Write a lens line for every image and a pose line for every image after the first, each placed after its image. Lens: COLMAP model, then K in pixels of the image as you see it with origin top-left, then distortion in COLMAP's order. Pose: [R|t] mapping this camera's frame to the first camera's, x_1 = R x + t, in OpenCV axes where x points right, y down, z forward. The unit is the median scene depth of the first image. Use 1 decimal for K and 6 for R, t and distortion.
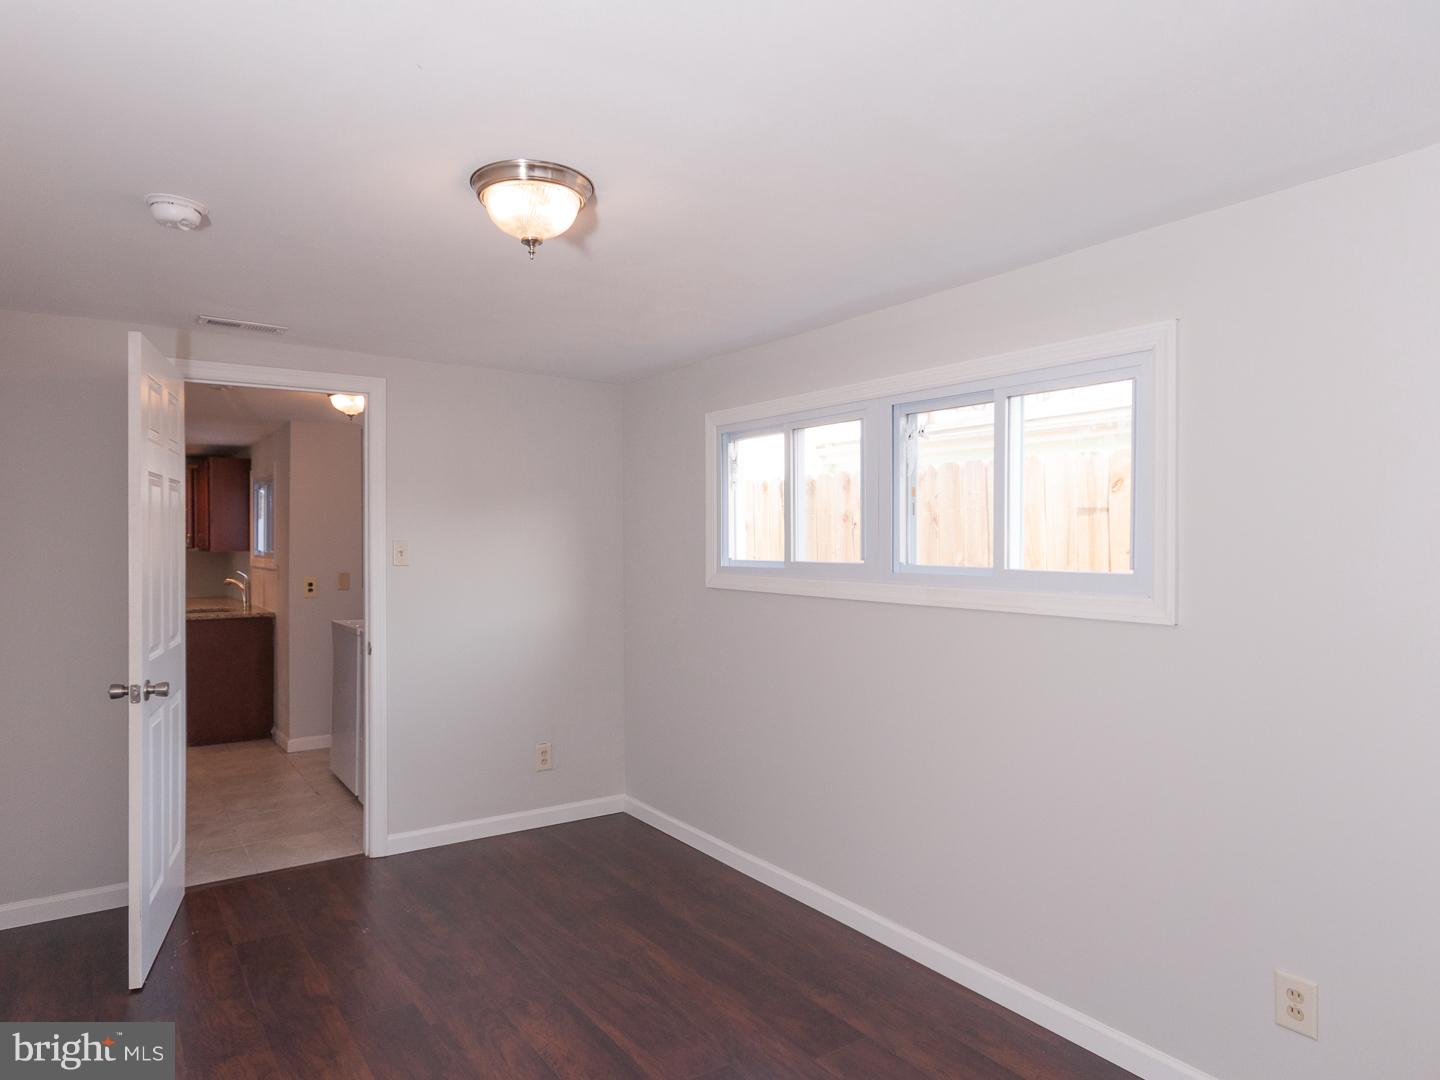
lens RADIAL K [[865.2, 0, 649.1], [0, 865.2, 541.7], [0, 0, 1]] dist [0.002828, -0.000363]
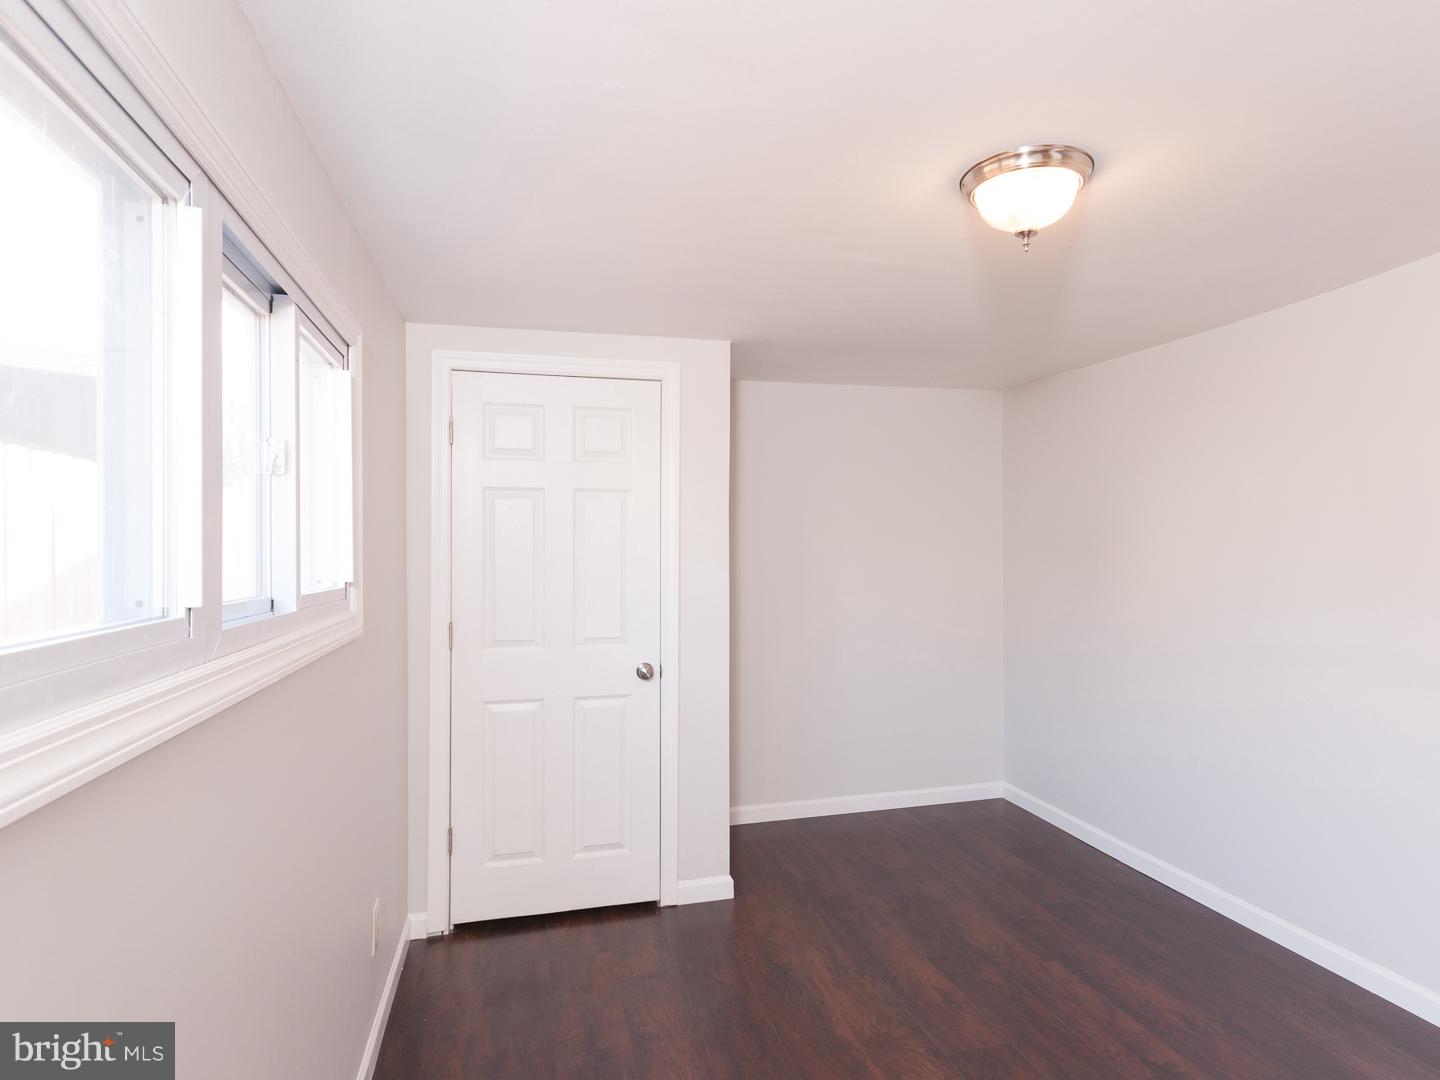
lens RADIAL K [[828.2, 0, 750.6], [0, 828.2, 542.6], [0, 0, 1]] dist [-0.002801, -0.000260]
pose [[-0.955221, 0.006566, 0.295820, -0.061799], [0.007961, 0.999962, 0.003510, -0.004612], [-0.295786, 0.005708, -0.955237, 1.126477]]
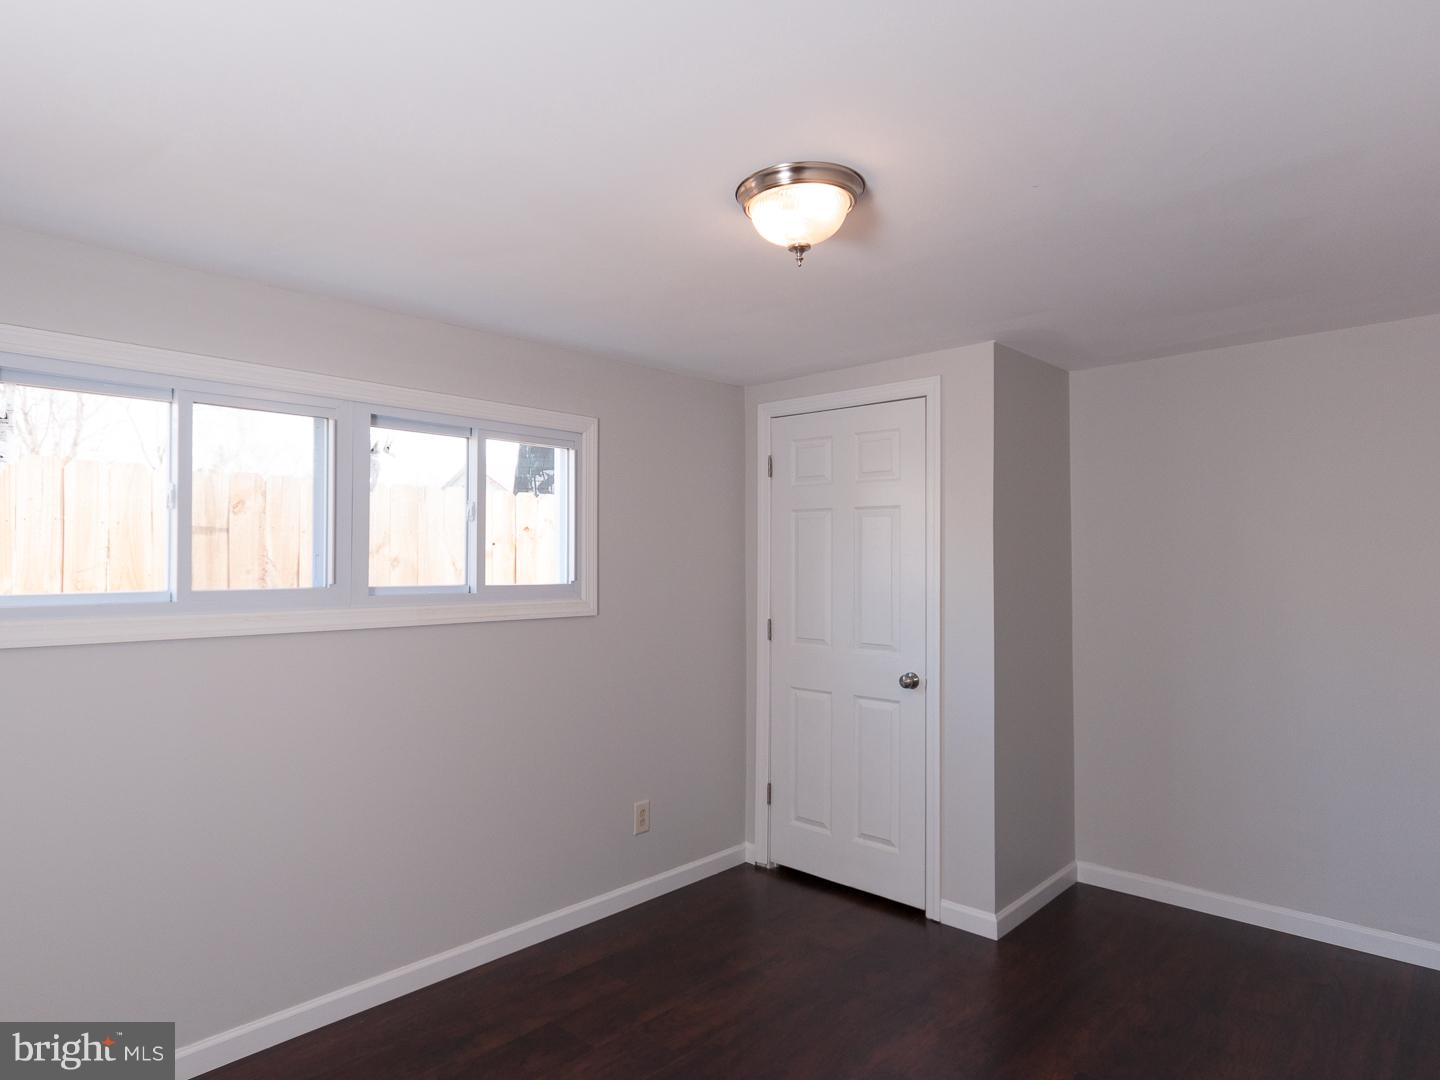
lens RADIAL K [[865.2, 0, 649.1], [0, 865.2, 541.7], [0, 0, 1]] dist [0.002828, -0.000363]
pose [[-0.205446, 0.018990, 0.978484, -0.590538], [0.005512, 0.999818, -0.018247, -0.002476], [-0.978653, 0.001645, -0.205513, 0.778245]]
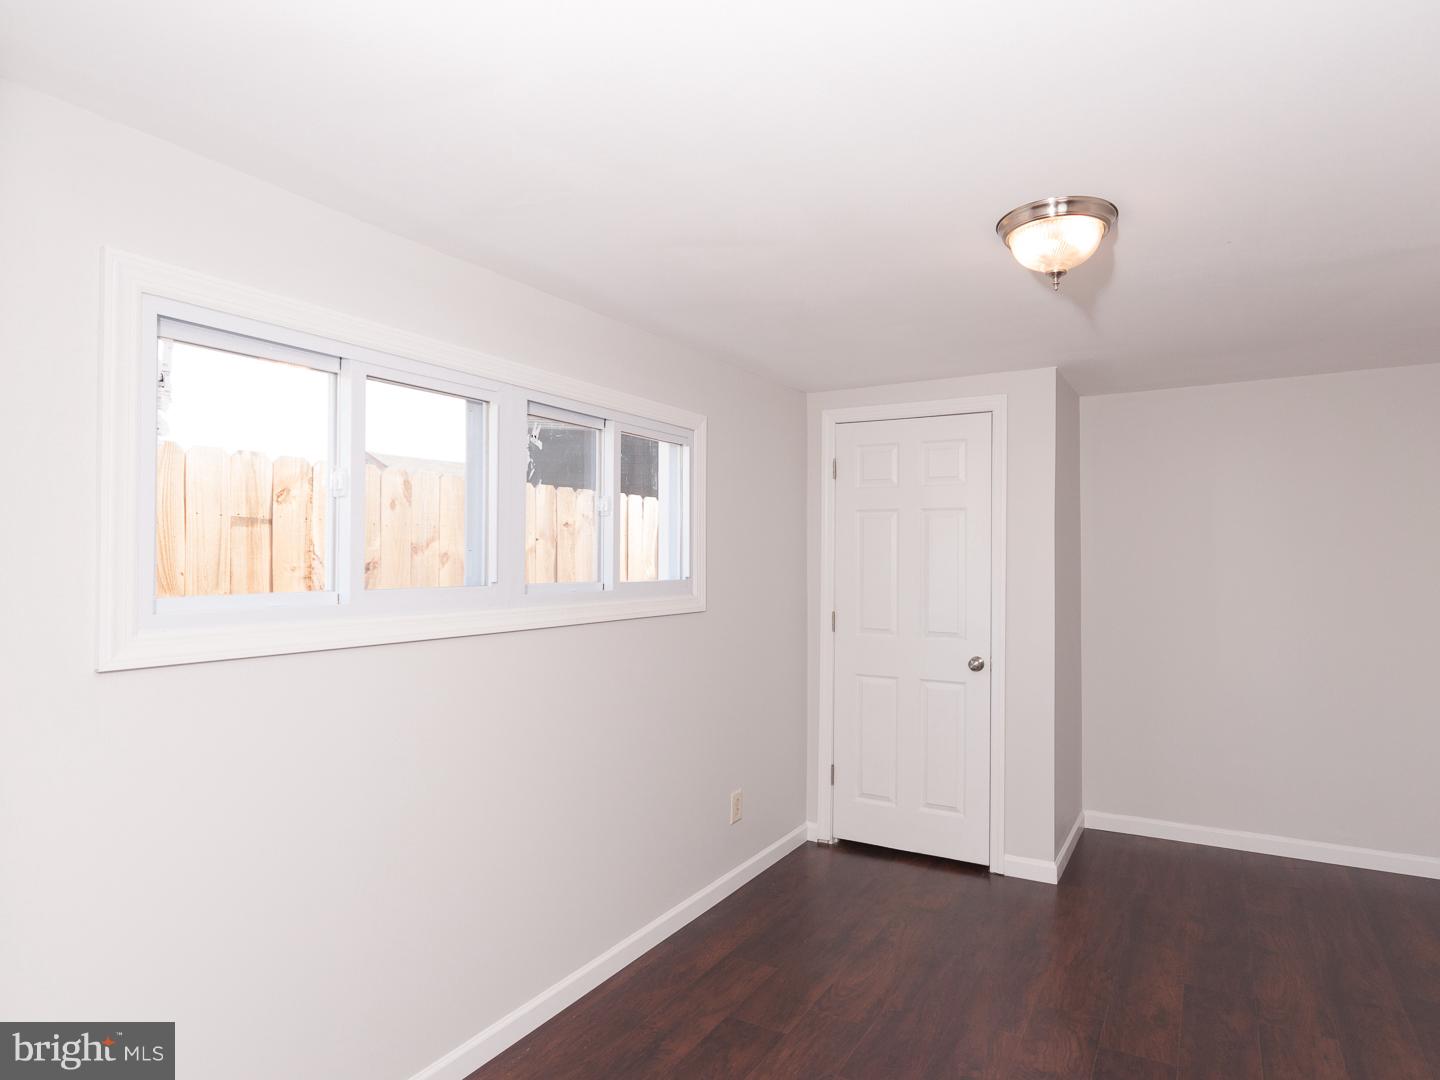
lens RADIAL K [[819.2, 0, 781.3], [0, 819.2, 541.9], [0, 0, 1]] dist [-0.001440, 0.000527]
pose [[-0.488017, 0.013059, 0.872737, -0.479502], [0.003238, 0.999908, -0.013151, -0.003859], [-0.872828, -0.003592, -0.488014, 1.018762]]
